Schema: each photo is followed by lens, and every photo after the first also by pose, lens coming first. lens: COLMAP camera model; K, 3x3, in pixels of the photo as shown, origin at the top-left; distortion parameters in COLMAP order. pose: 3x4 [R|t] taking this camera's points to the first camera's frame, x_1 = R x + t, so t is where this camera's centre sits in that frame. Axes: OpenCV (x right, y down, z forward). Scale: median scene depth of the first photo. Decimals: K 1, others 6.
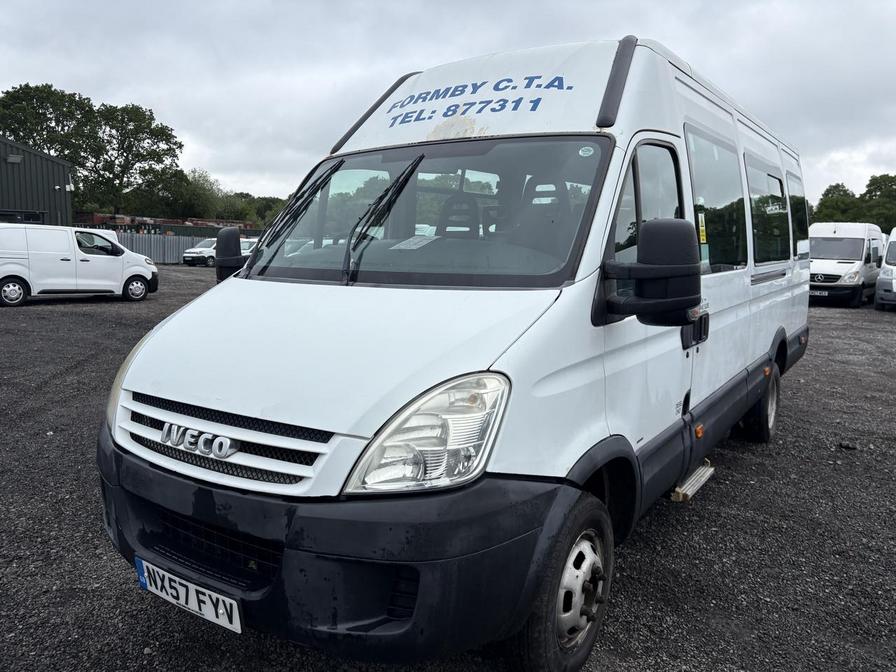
lens RADIAL K [[674.9, 0, 442.9], [0, 674.9, 335.8], [0, 0, 1]] dist [0.028478, 0.008954]
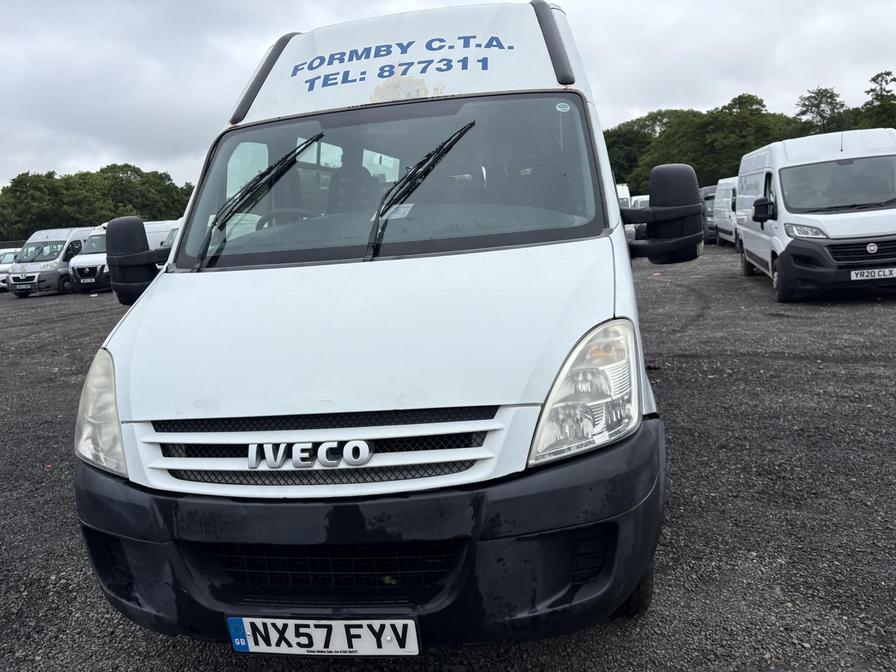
lens RADIAL K [[674.9, 0, 445.8], [0, 674.9, 340.4], [0, 0, 1]] dist [0.028478, 0.008954]
pose [[0.903702, -0.153214, 0.399809, -0.523084], [0.144600, 0.988132, 0.051827, -0.002503], [-0.403005, 0.010976, 0.915132, 0.170690]]
